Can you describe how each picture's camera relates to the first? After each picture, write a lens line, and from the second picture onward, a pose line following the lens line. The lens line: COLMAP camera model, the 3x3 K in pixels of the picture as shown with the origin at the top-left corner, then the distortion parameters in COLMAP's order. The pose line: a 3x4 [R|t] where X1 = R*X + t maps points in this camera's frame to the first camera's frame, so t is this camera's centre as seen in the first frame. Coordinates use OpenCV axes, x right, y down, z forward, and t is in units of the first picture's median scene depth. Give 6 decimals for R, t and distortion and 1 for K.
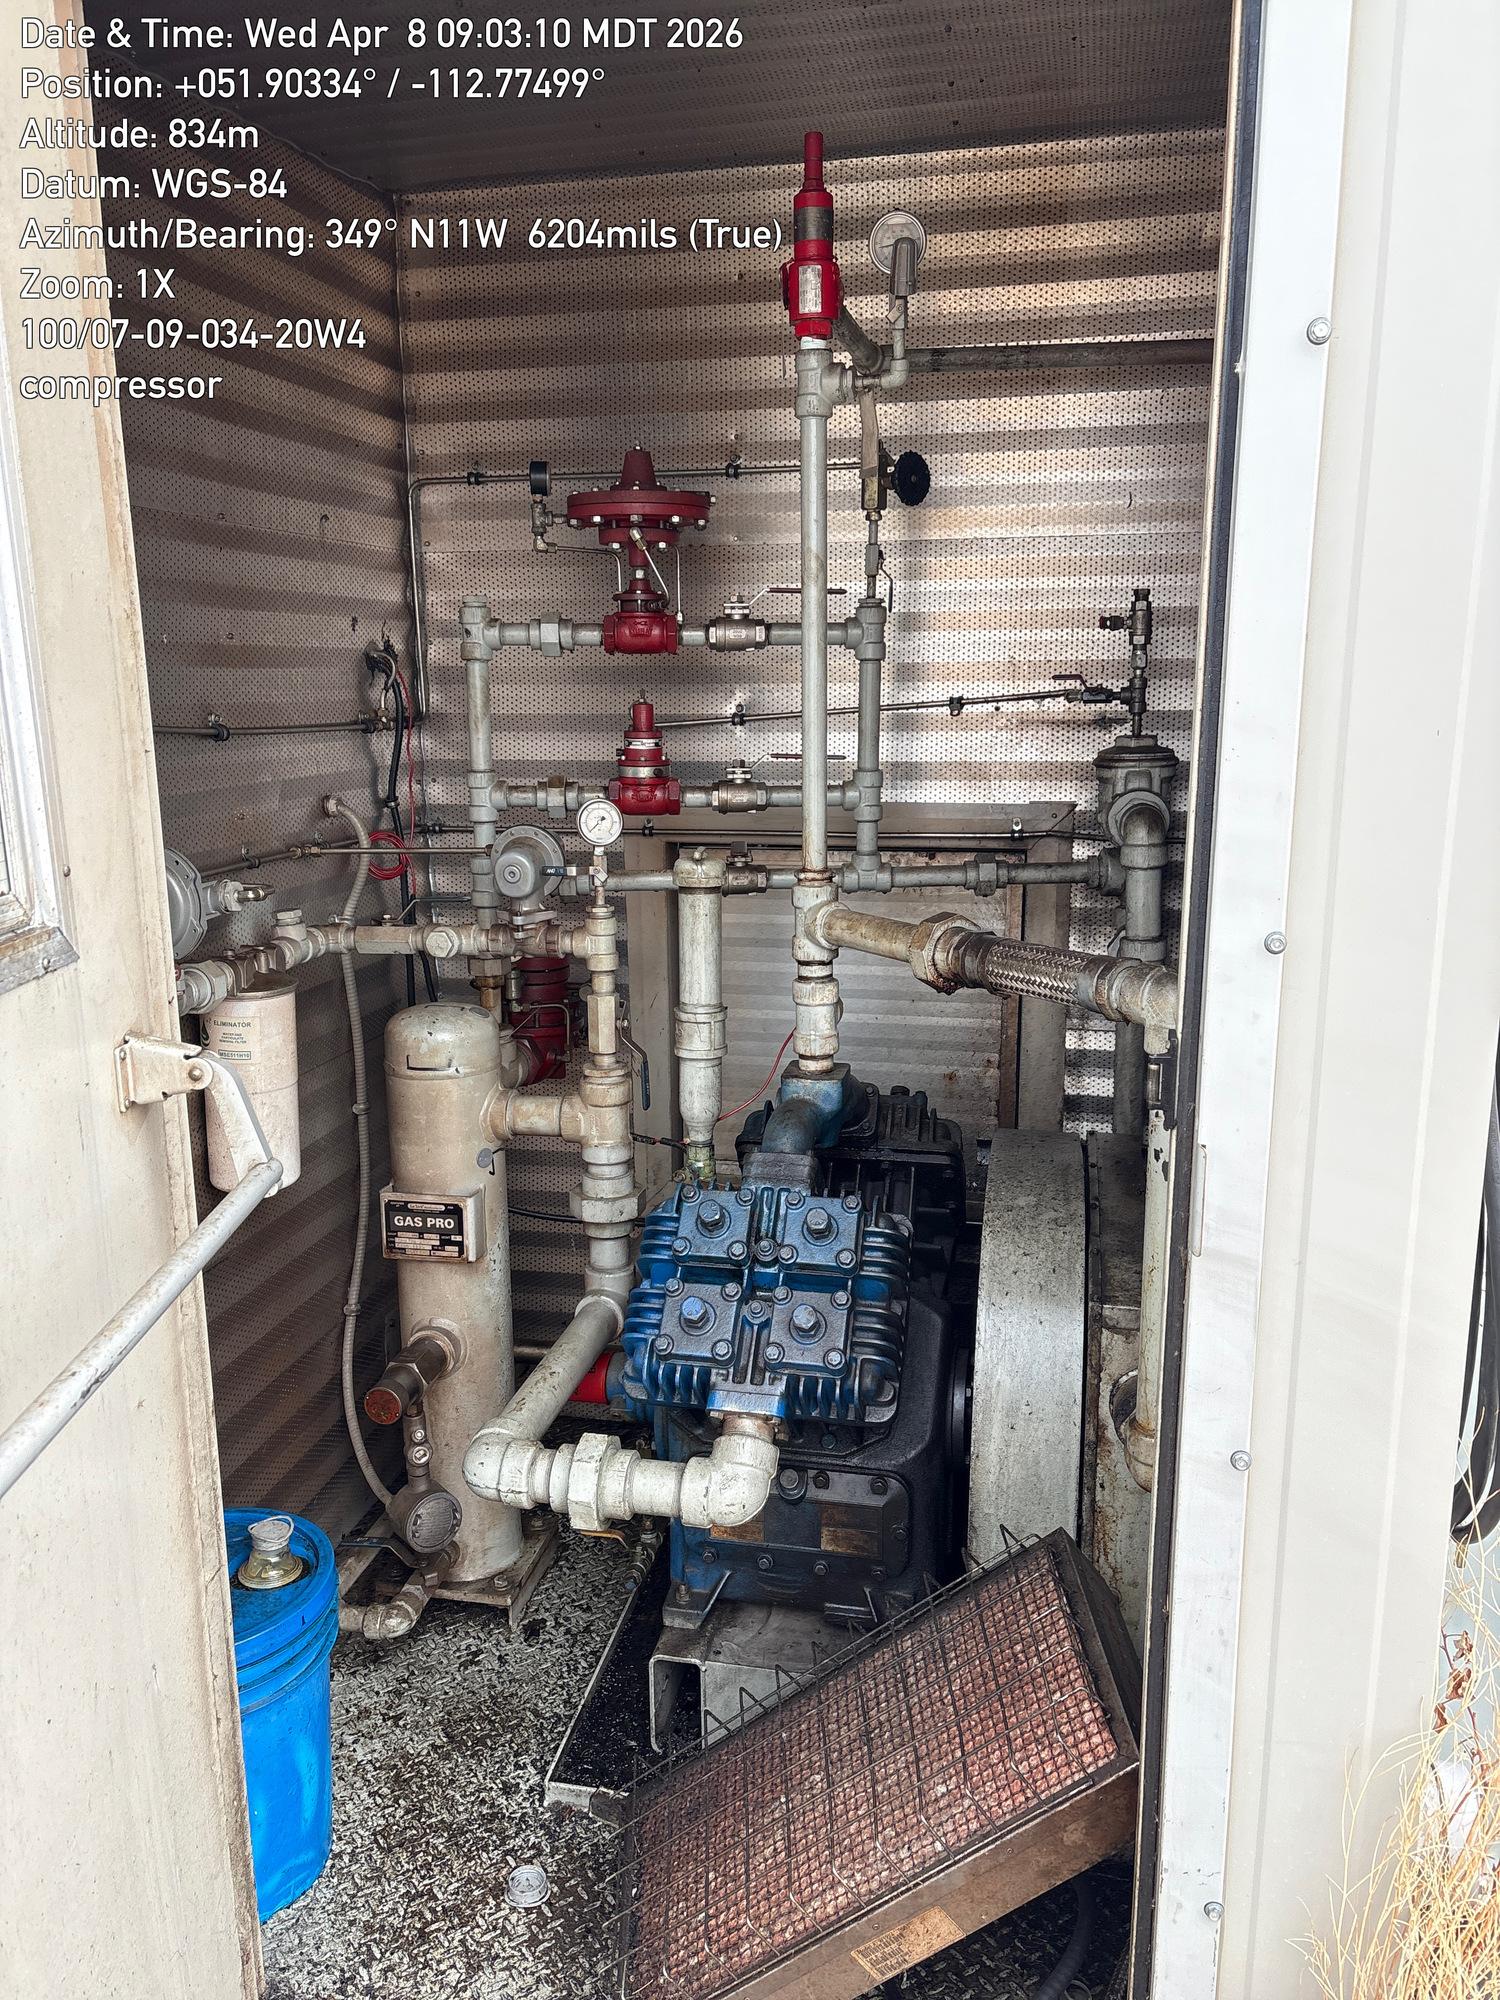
lens RADIAL K [[1515.9, 0, 751.3], [0, 1515.9, 994.1], [0, 0, 1]] dist [0.024154, -0.027039]
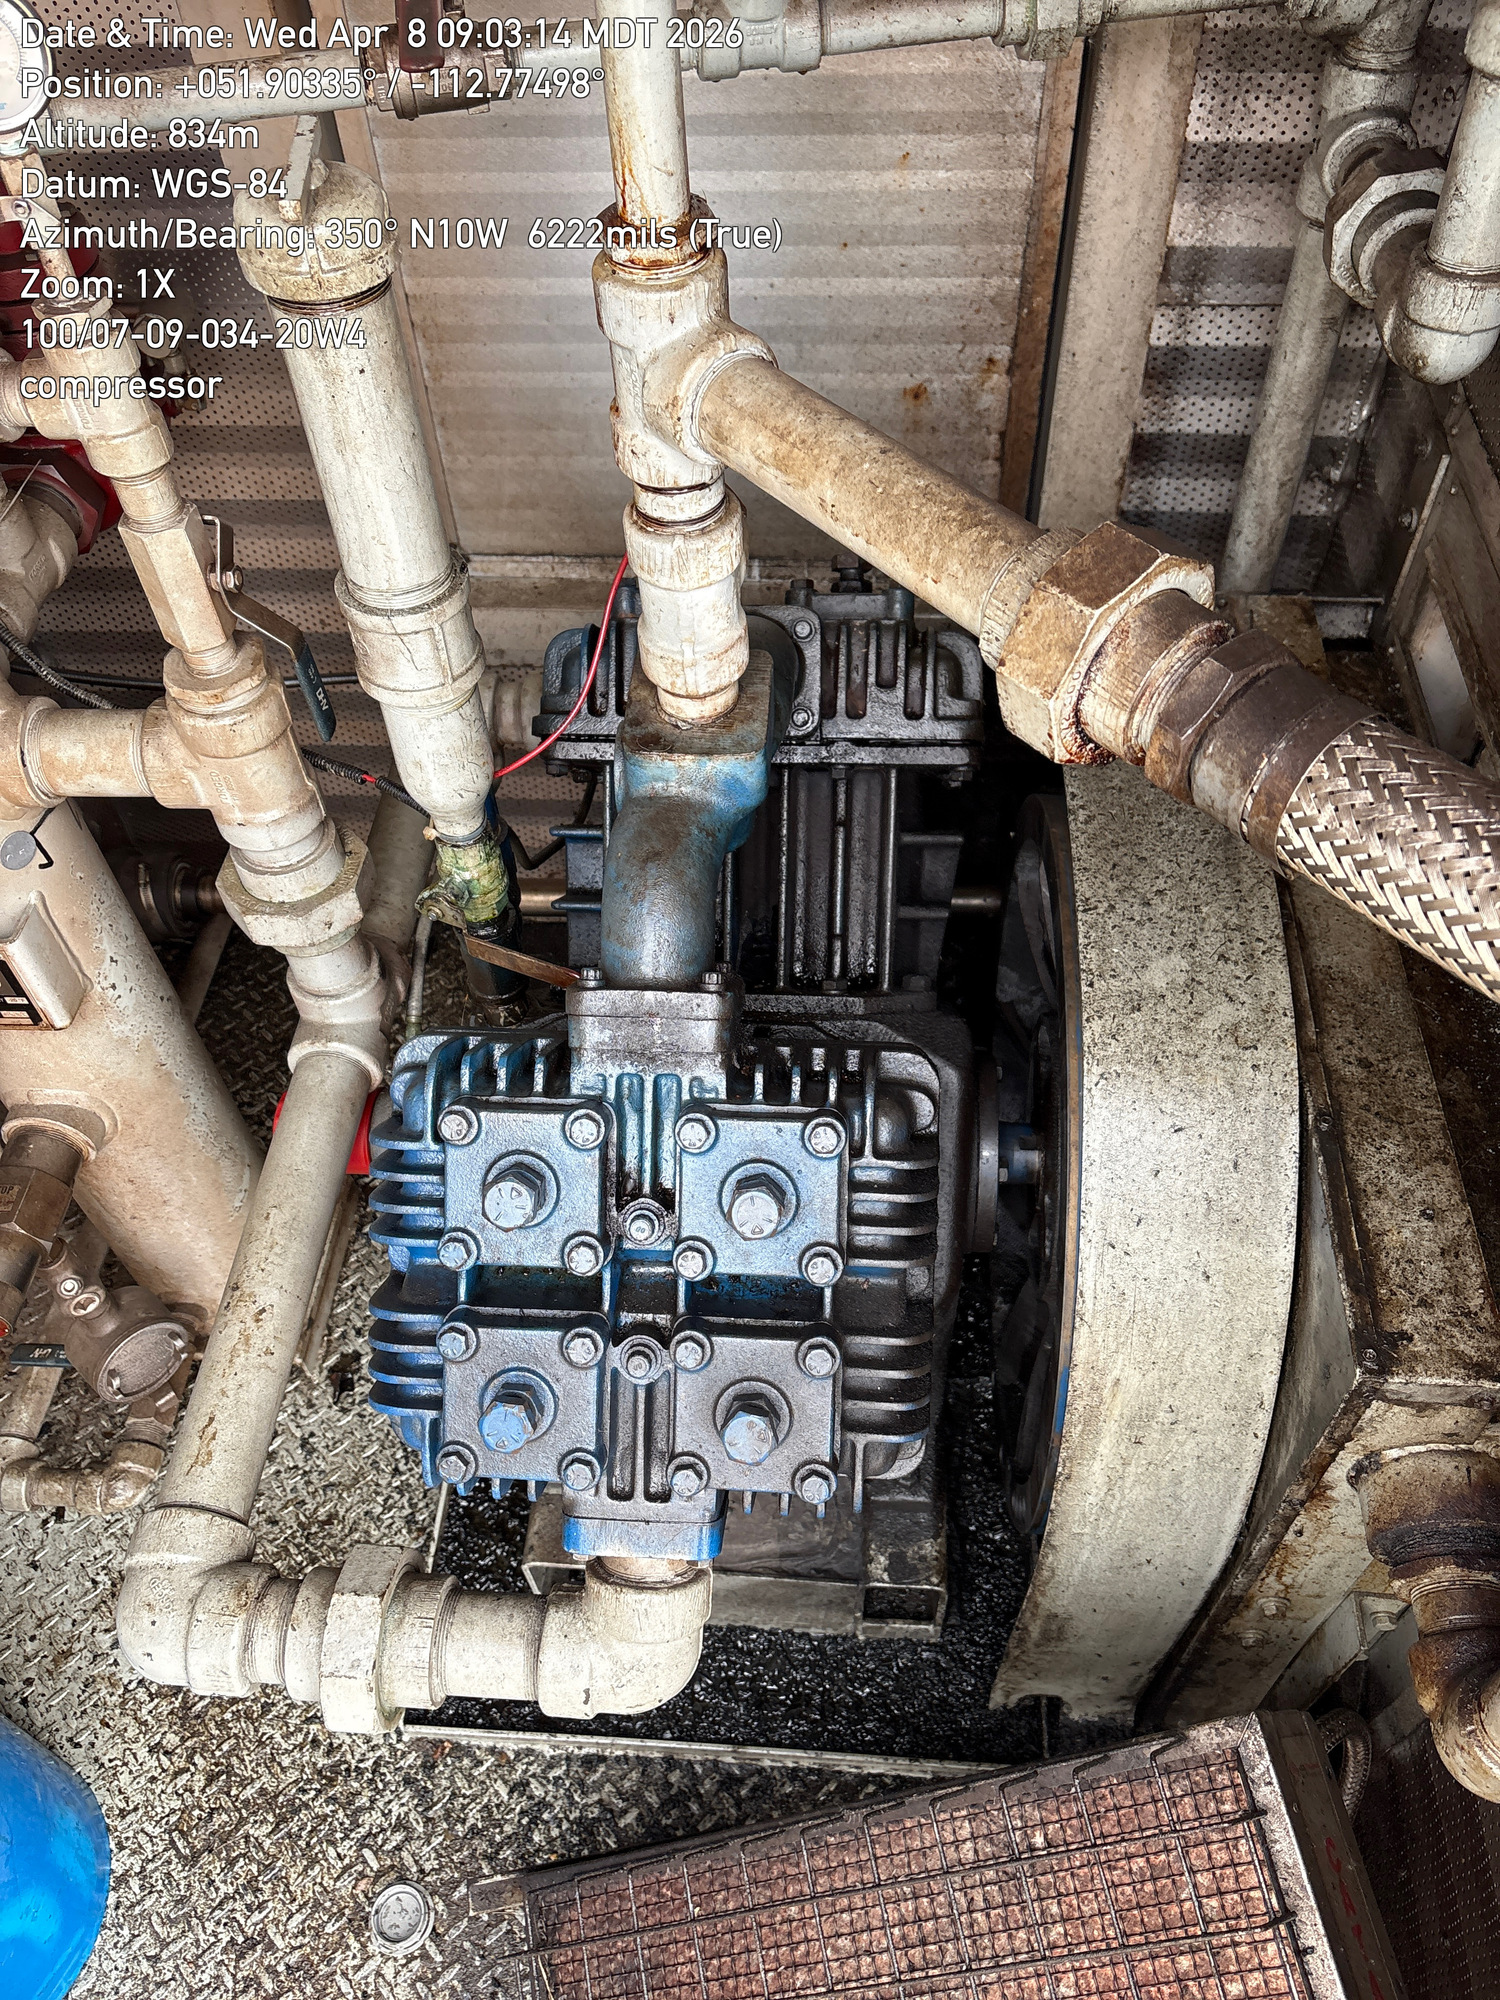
lens RADIAL K [[1515.9, 0, 743.7], [0, 1515.9, 1006.5], [0, 0, 1]] dist [0.024154, -0.027039]
pose [[0.990463, -0.124205, 0.059627, 0.020794], [0.057993, 0.768416, 0.637317, -0.175272], [-0.124976, -0.627782, 0.768291, 0.675413]]
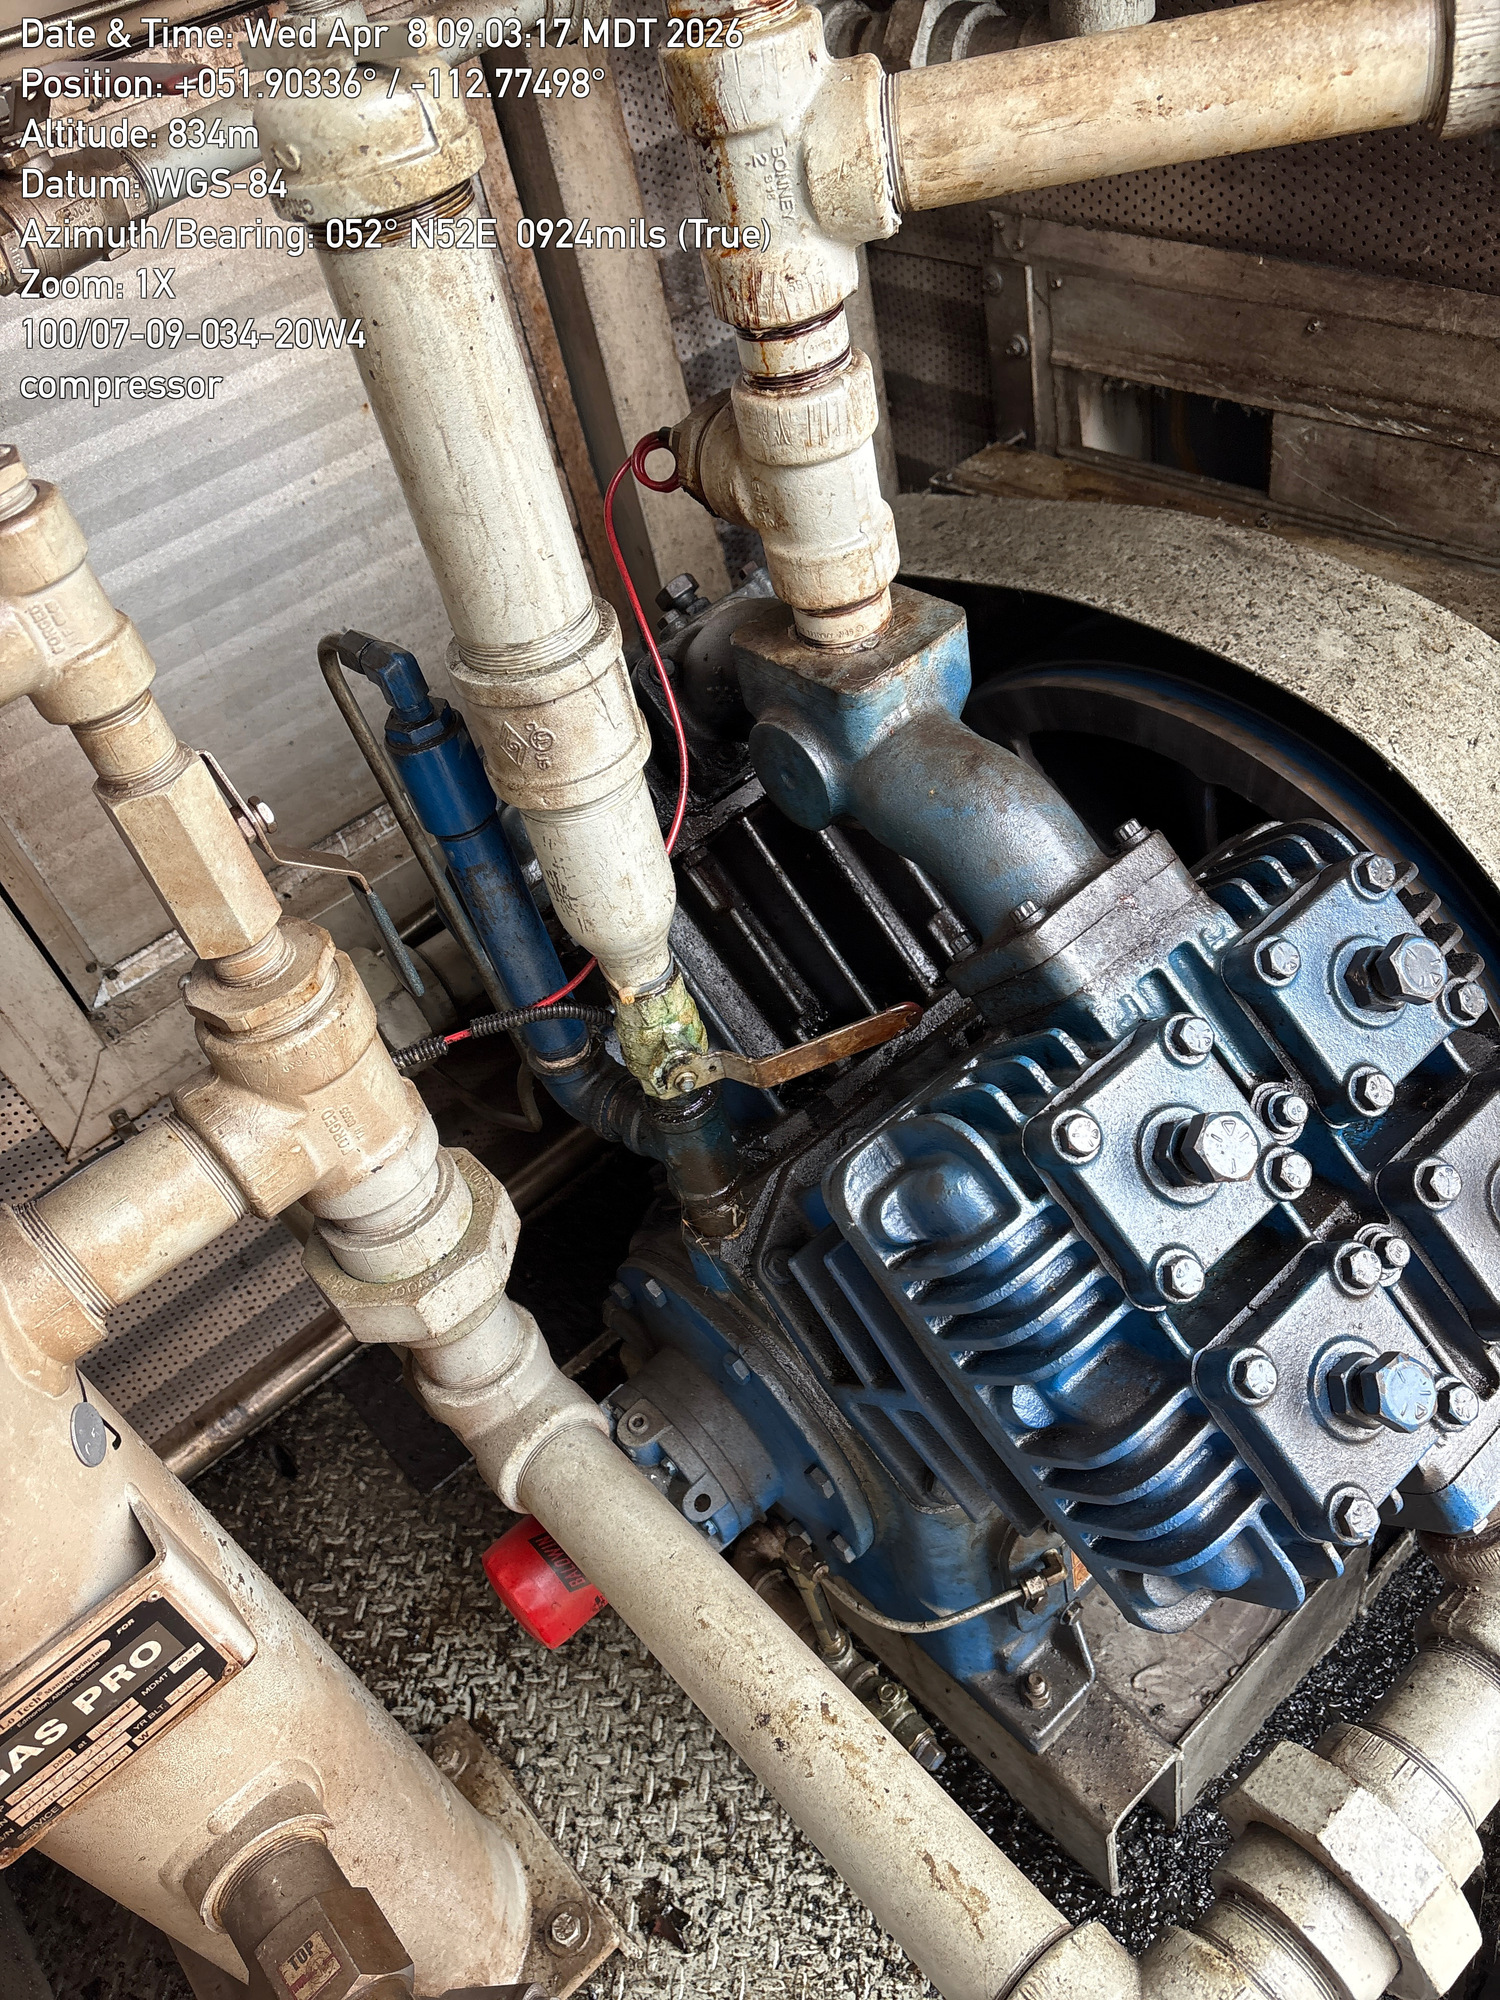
lens RADIAL K [[1515.9, 0, 757.0], [0, 1515.9, 1011.0], [0, 0, 1]] dist [0.024154, -0.027039]
pose [[0.599307, -0.626909, 0.497811, -0.230493], [0.344123, 0.763225, 0.546870, -0.093910], [-0.722780, -0.156435, 0.673140, 0.839769]]
